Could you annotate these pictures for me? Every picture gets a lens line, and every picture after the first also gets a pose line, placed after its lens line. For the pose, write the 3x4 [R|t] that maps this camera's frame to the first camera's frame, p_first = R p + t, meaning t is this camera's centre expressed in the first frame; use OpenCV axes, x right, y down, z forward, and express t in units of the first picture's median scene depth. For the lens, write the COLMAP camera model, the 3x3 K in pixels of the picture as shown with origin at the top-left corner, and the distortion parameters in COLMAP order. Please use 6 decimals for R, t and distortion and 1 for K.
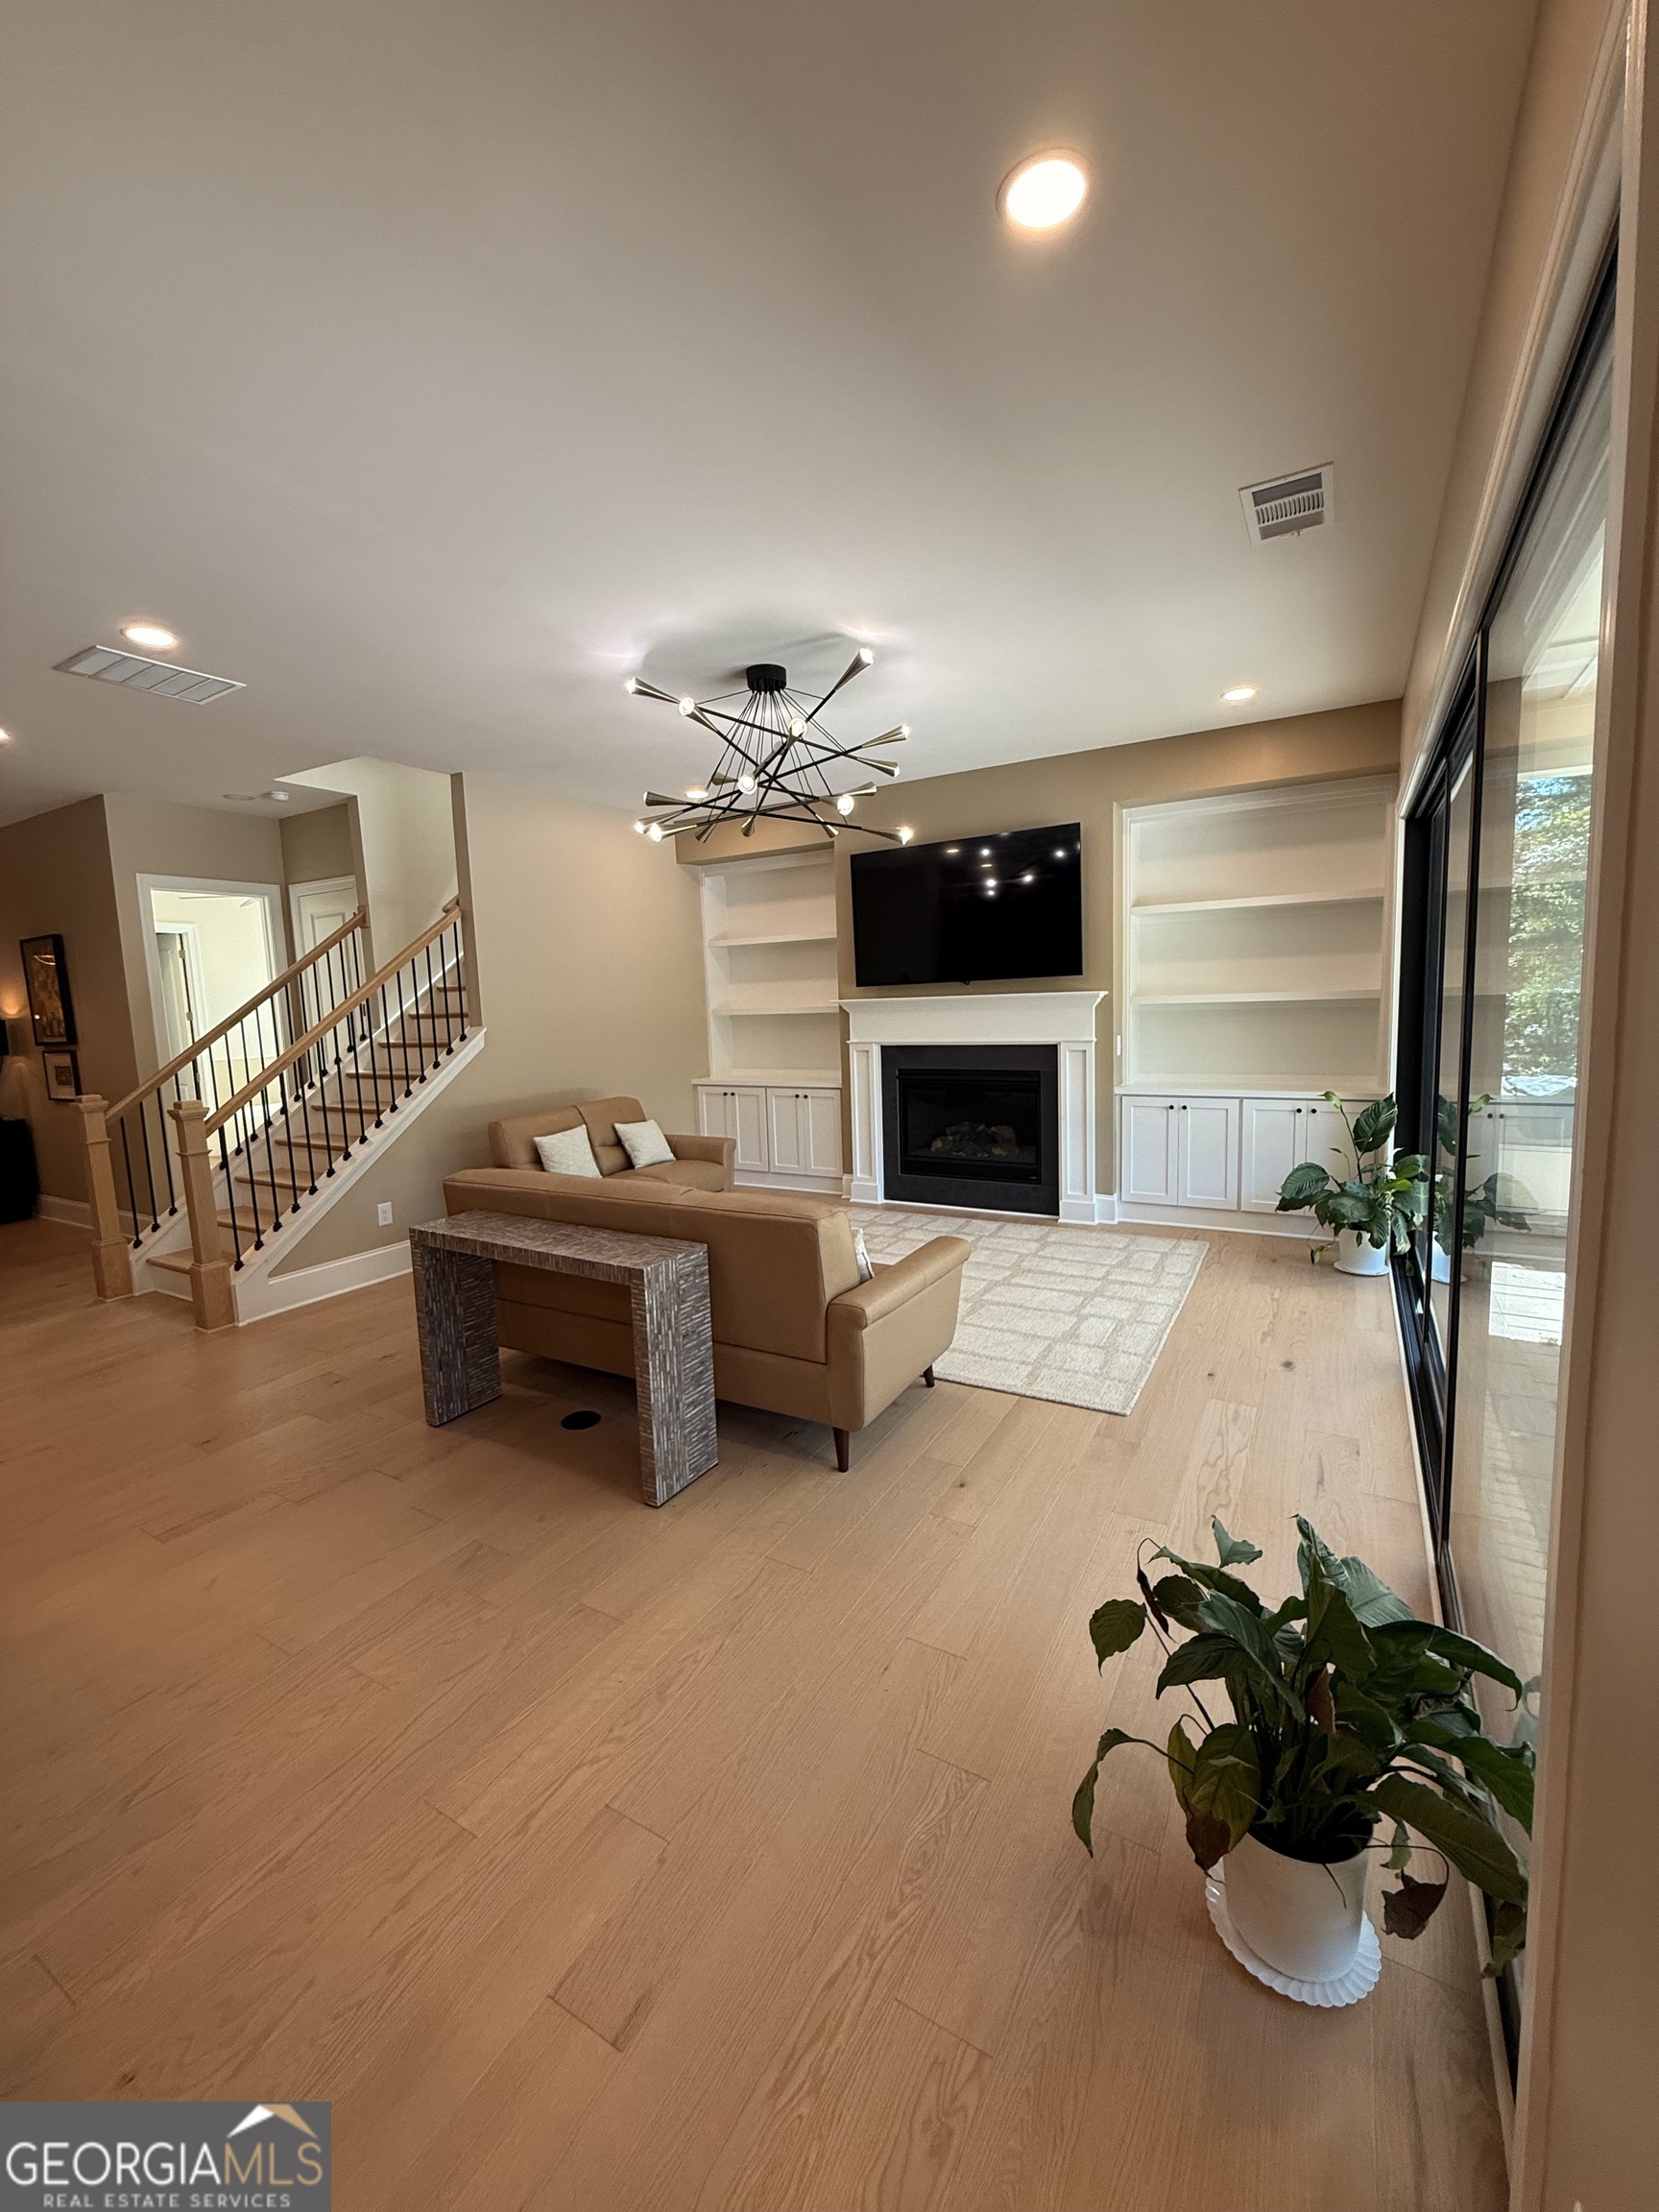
lens RADIAL K [[883.1, 0, 835.0], [0, 883.1, 1100.7], [0, 0, 1]] dist [-0.001705, 0.000759]
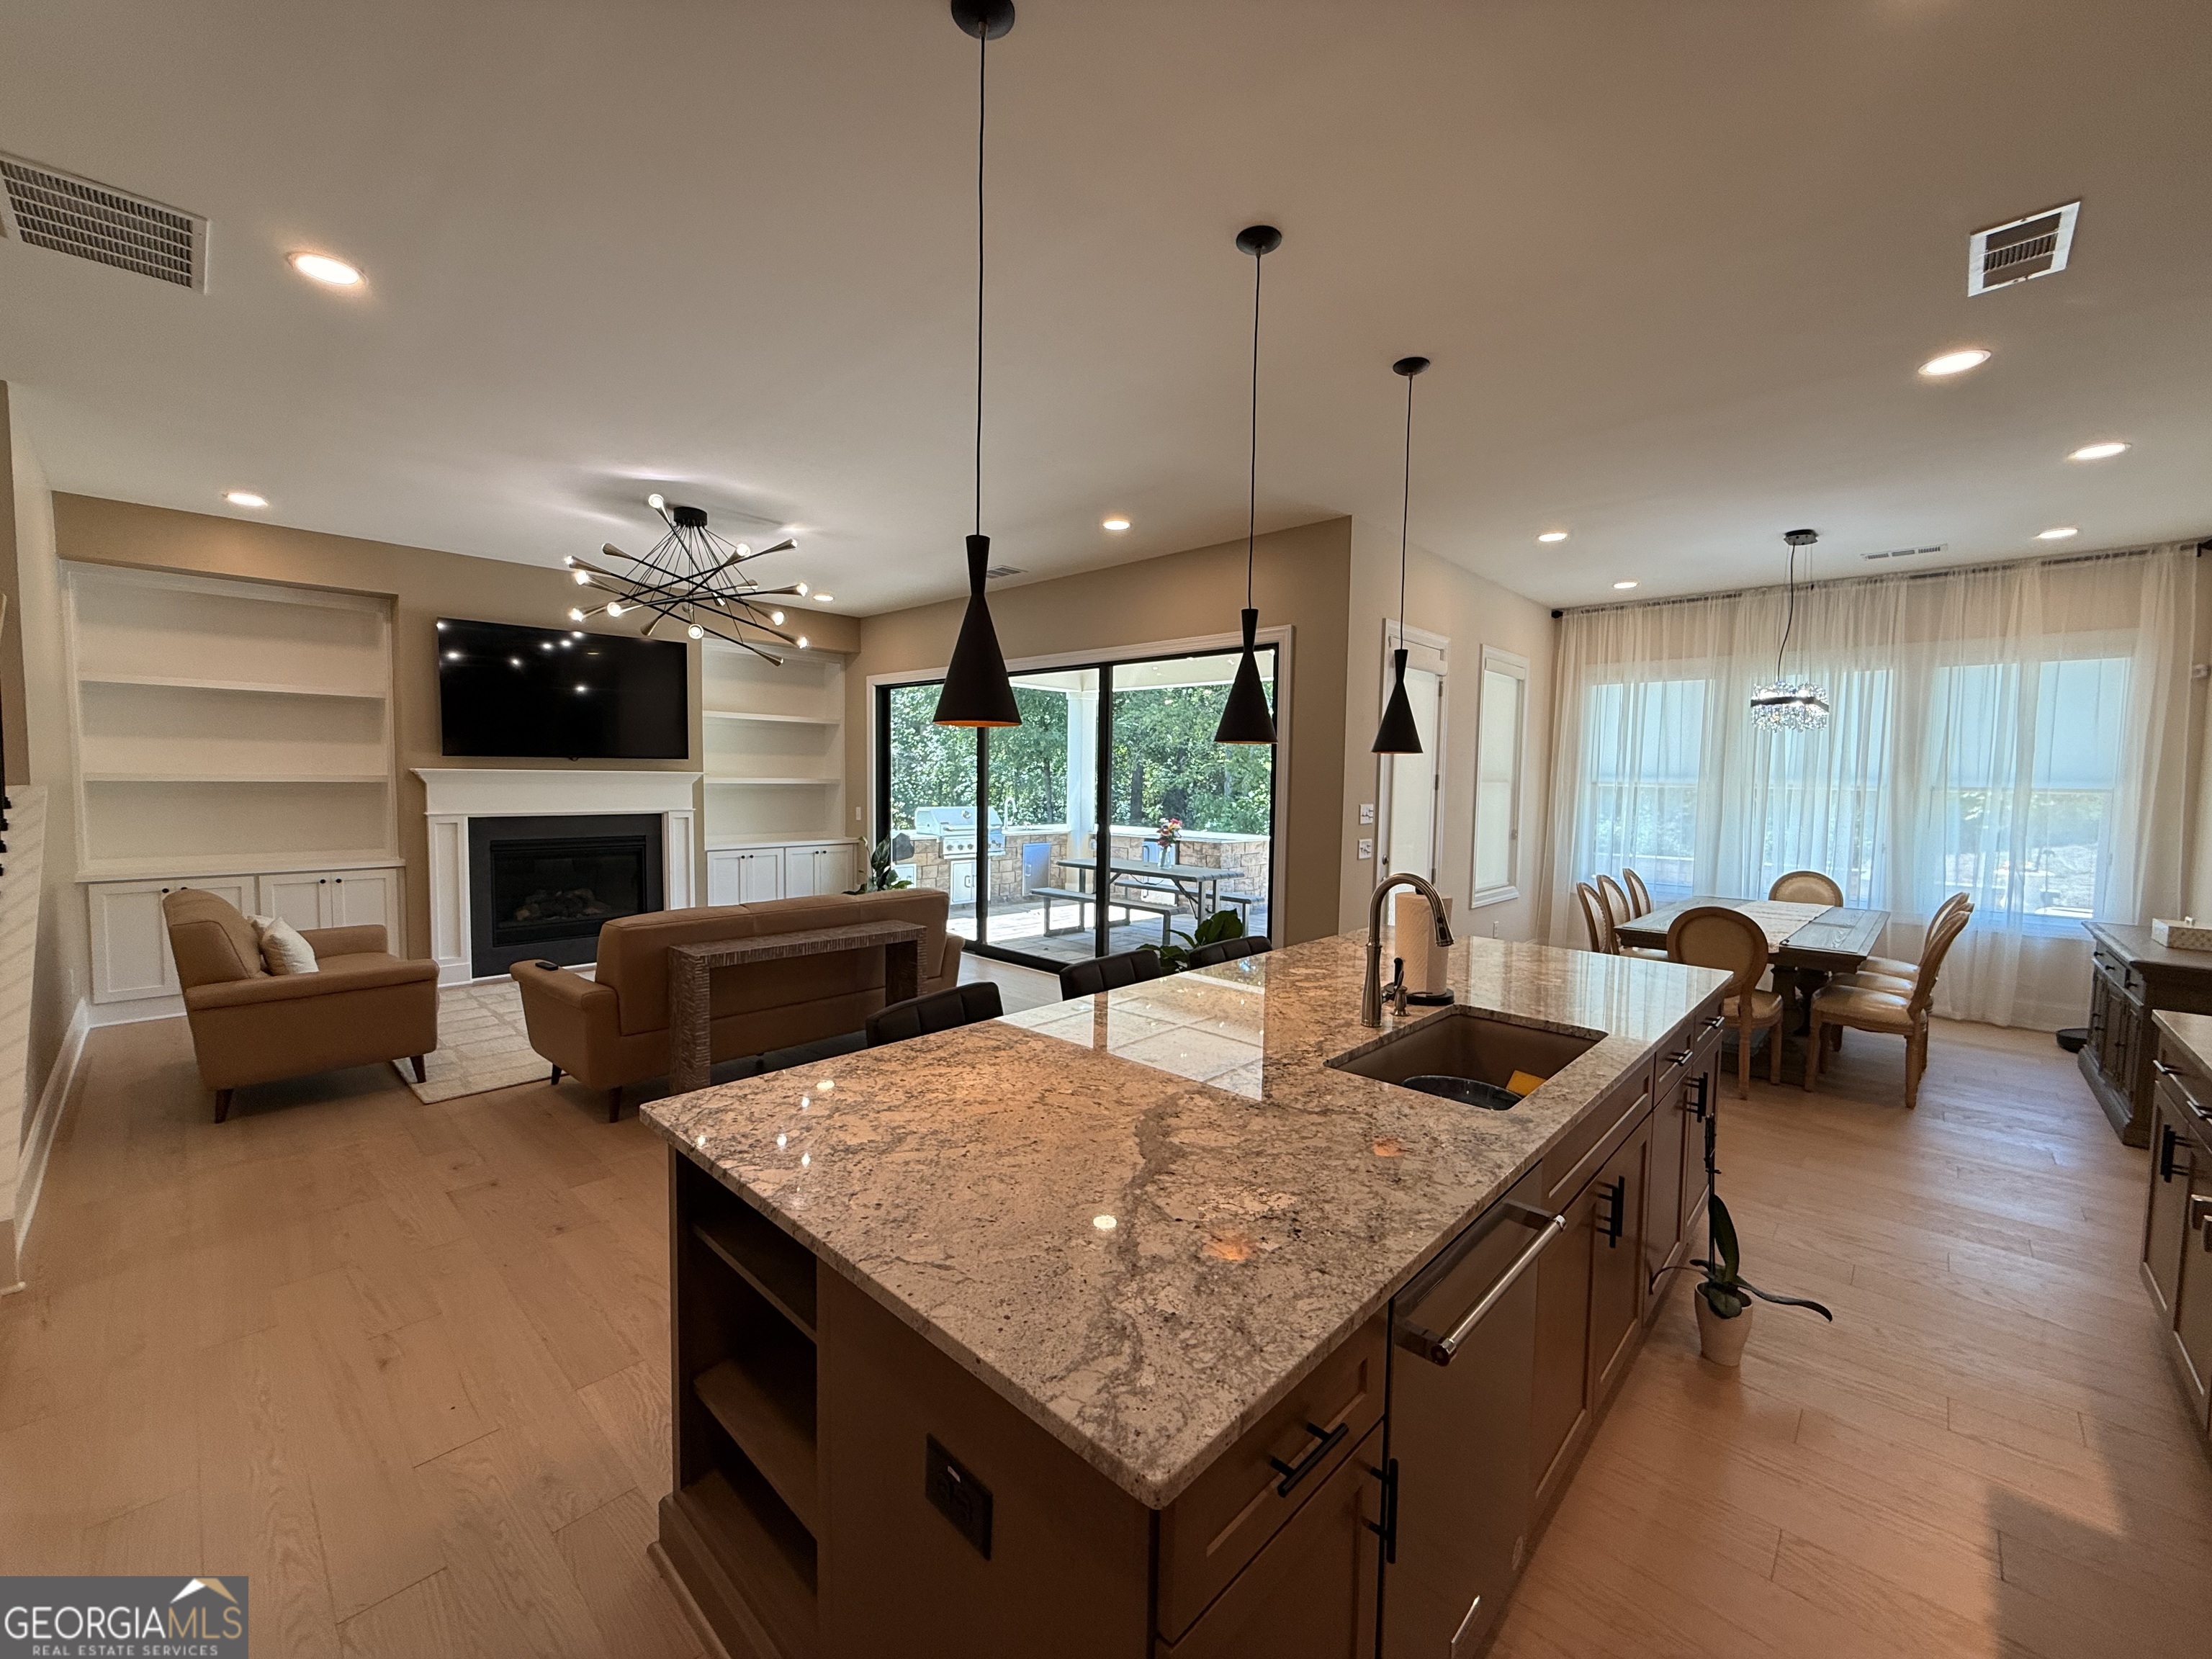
lens RADIAL K [[883.1, 0, 1097.7], [0, 883.1, 825.9], [0, 0, 1]] dist [-0.001705, 0.000759]
pose [[0.231936, -0.015607, 0.972606, -0.841997], [0.090427, 0.995887, -0.005583, 0.016590], [-0.968519, 0.089245, 0.232393, 0.125374]]
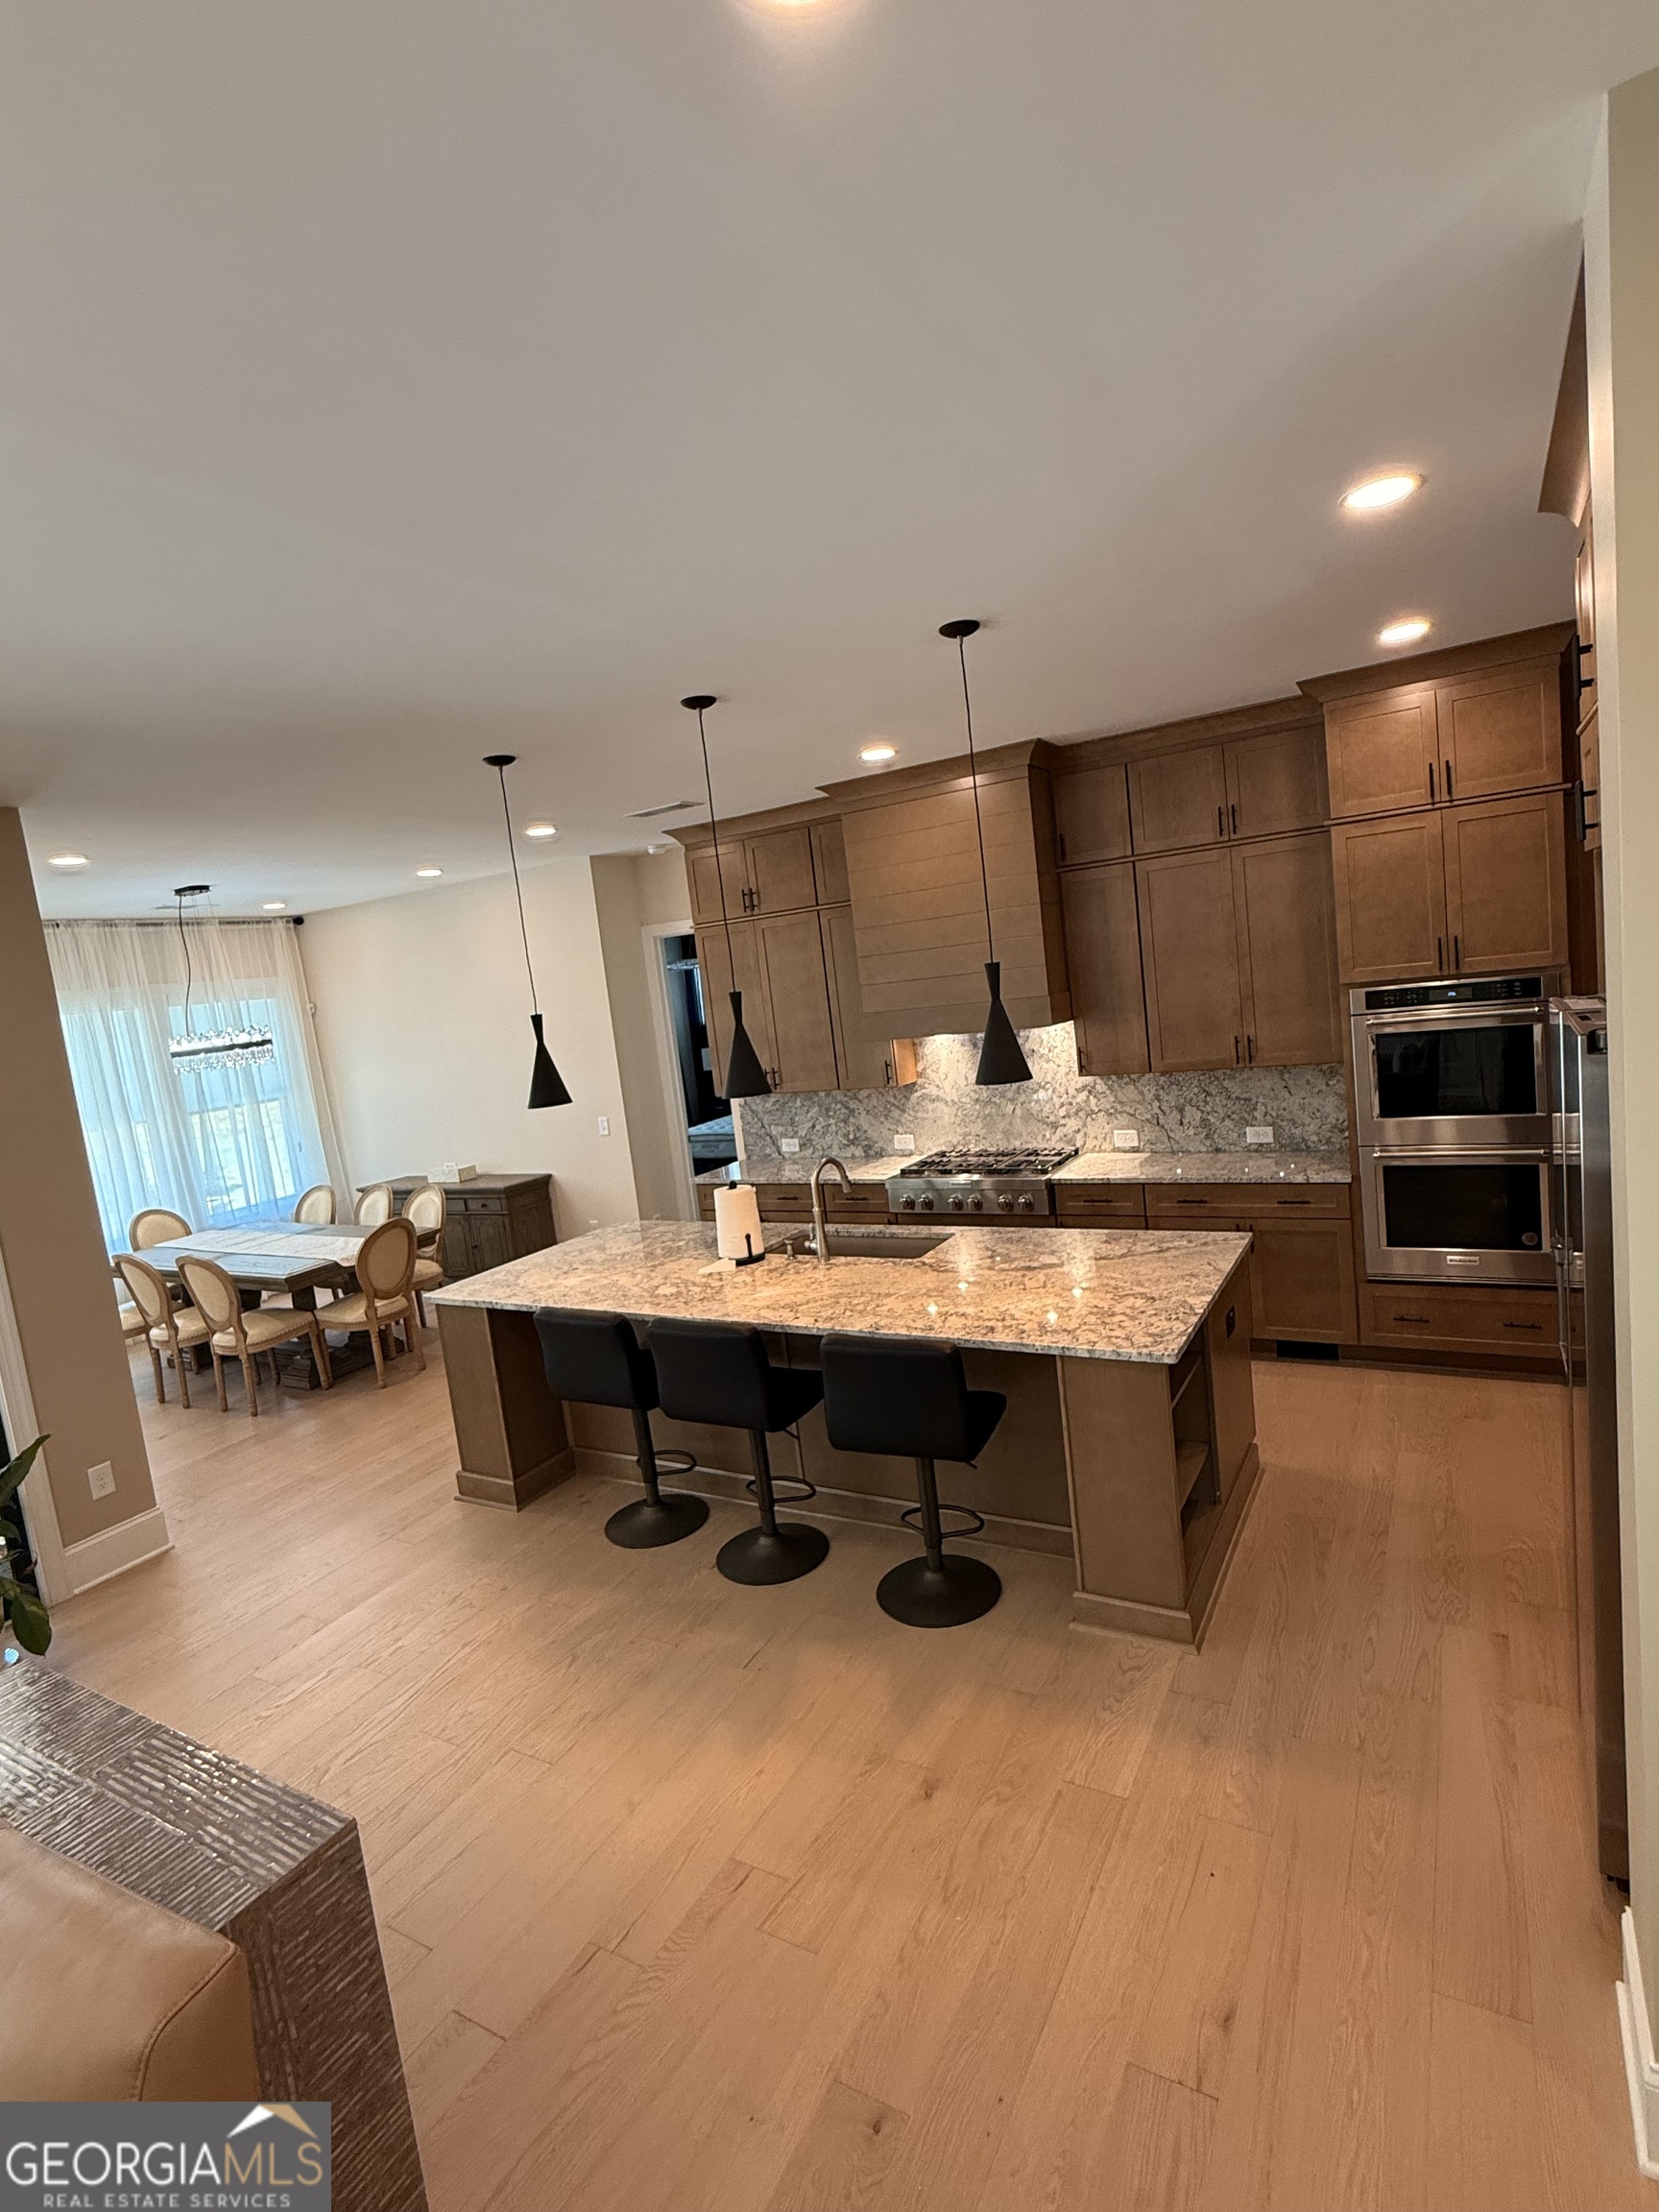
lens RADIAL K [[1084.1, 0, 833.3], [0, 1084.1, 1101.5], [0, 0, 1]] dist [0.000358, -0.001193]
pose [[-0.988726, 0.148979, 0.015019, -0.451980], [0.148391, 0.961506, 0.231269, -0.170235], [0.020013, 0.230891, -0.972774, 0.833949]]
